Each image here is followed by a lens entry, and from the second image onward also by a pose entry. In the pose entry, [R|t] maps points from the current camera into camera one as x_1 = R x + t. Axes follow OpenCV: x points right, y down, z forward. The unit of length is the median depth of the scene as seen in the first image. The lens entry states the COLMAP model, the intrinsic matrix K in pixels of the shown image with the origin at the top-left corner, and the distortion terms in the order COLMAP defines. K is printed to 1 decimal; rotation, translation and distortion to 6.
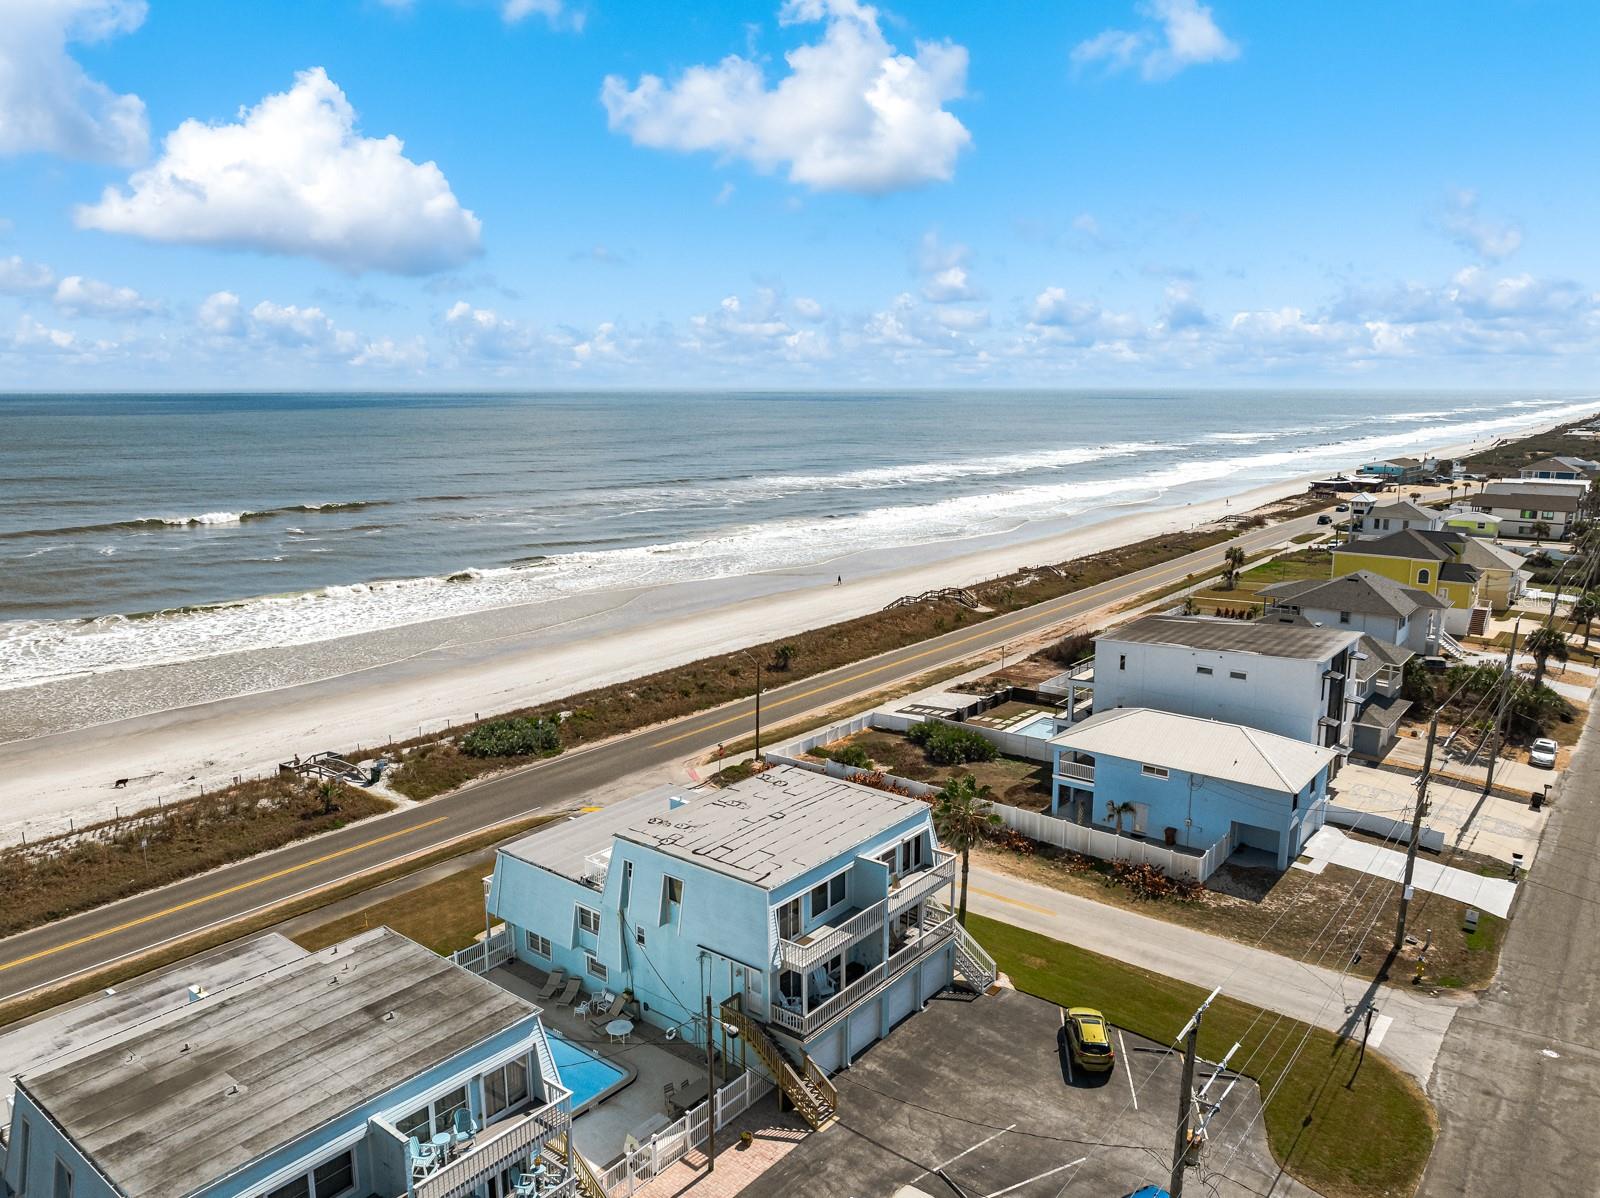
lens RADIAL K [[1123.9, 0, 804.7], [0, 1123.9, 586.3], [0, 0, 1]] dist [-0.034689, 0.019910]
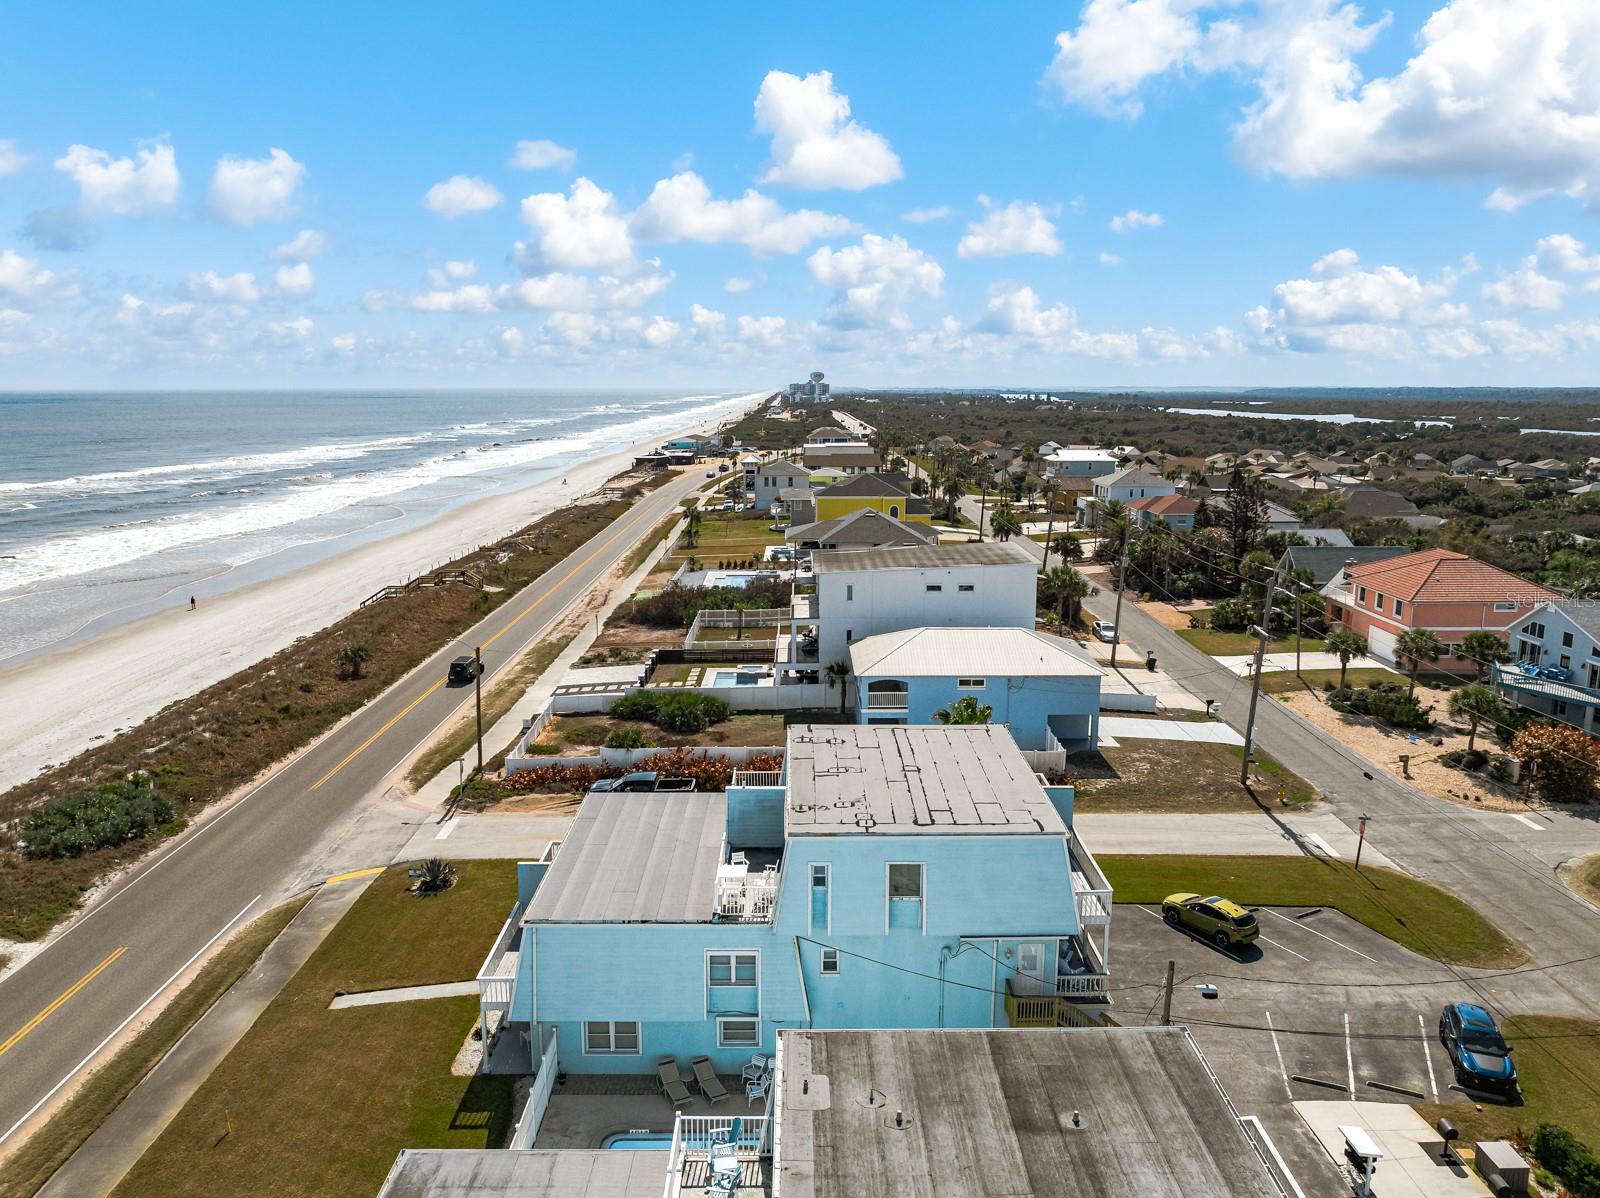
lens RADIAL K [[1130.3, 0, 806.0], [0, 1130.3, 613.0], [0, 0, 1]] dist [-0.038749, 0.026741]
pose [[0.783843, -0.121860, 0.608885, -0.448775], [0.107687, 0.992374, 0.059980, 0.029027], [-0.611551, 0.018555, 0.790988, 0.319871]]
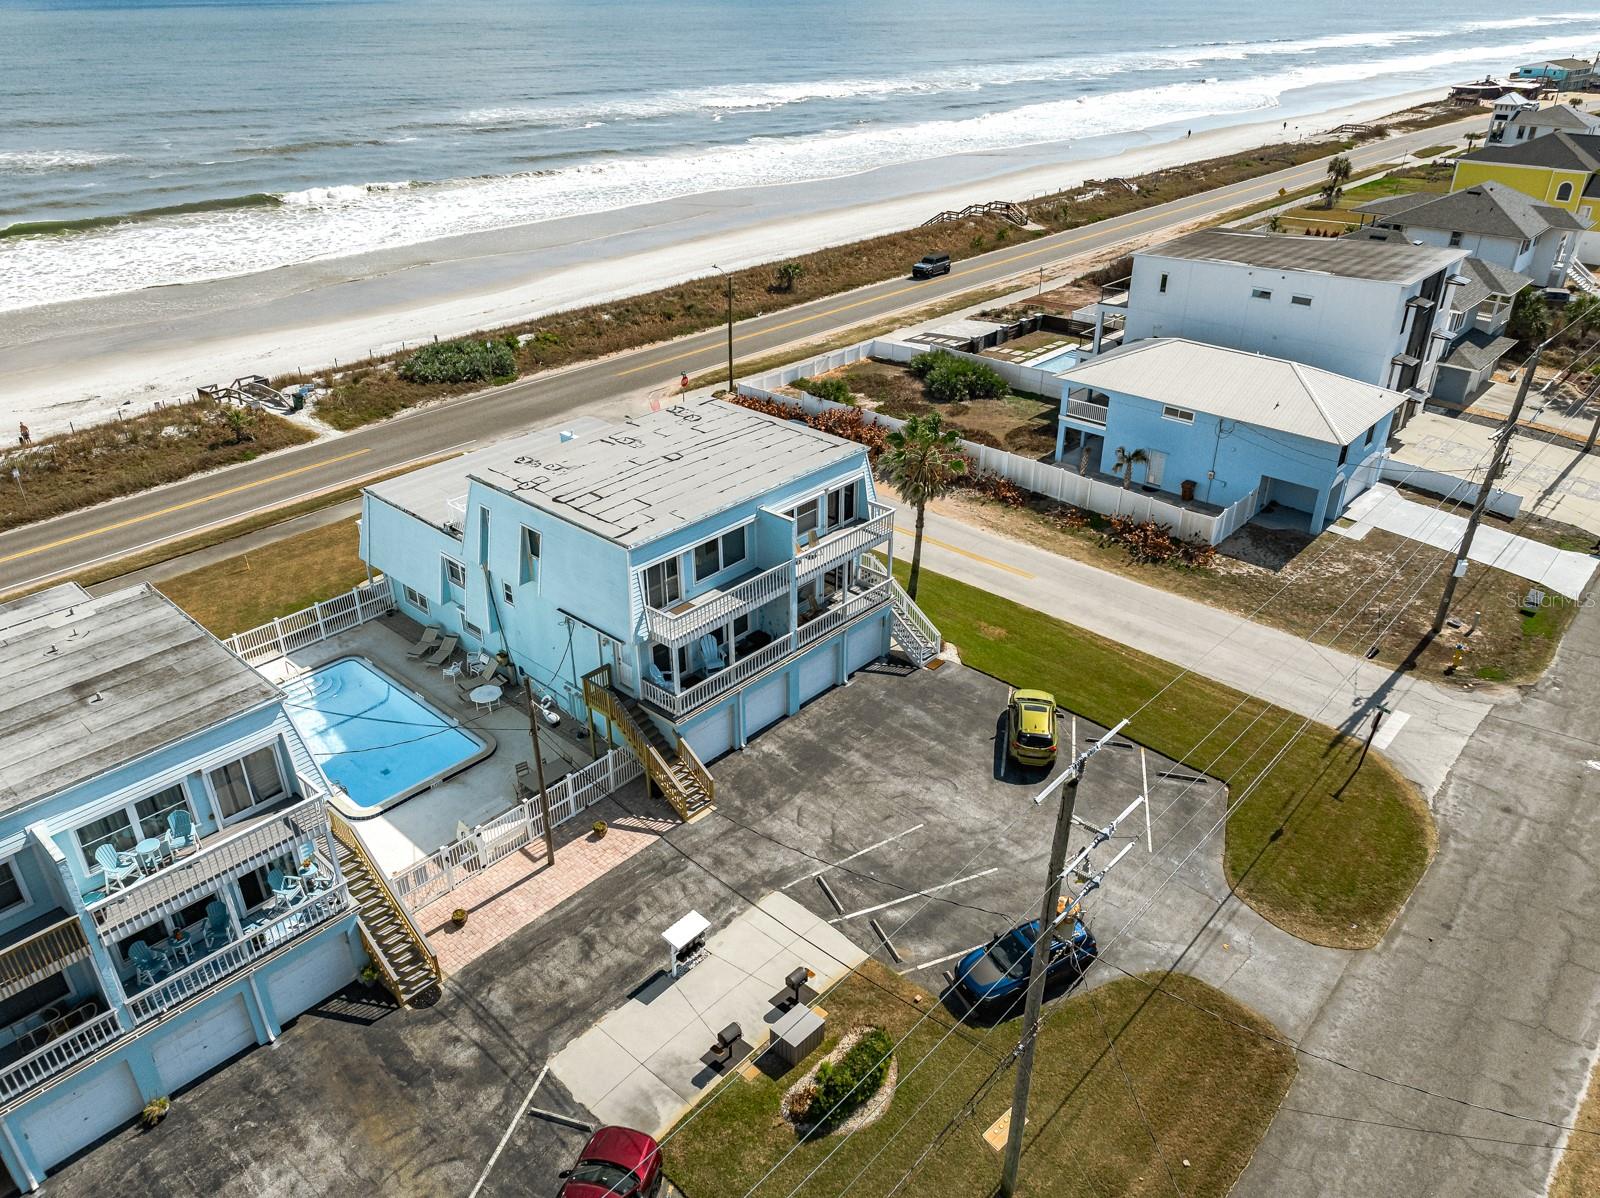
lens RADIAL K [[1121.4, 0, 806.5], [0, 1121.4, 586.0], [0, 0, 1]] dist [-0.025836, 0.012153]
pose [[0.997618, 0.029589, -0.062309, 0.099632], [-0.008466, 0.949015, 0.315117, 0.028823], [0.068456, -0.313839, 0.947005, 0.163367]]
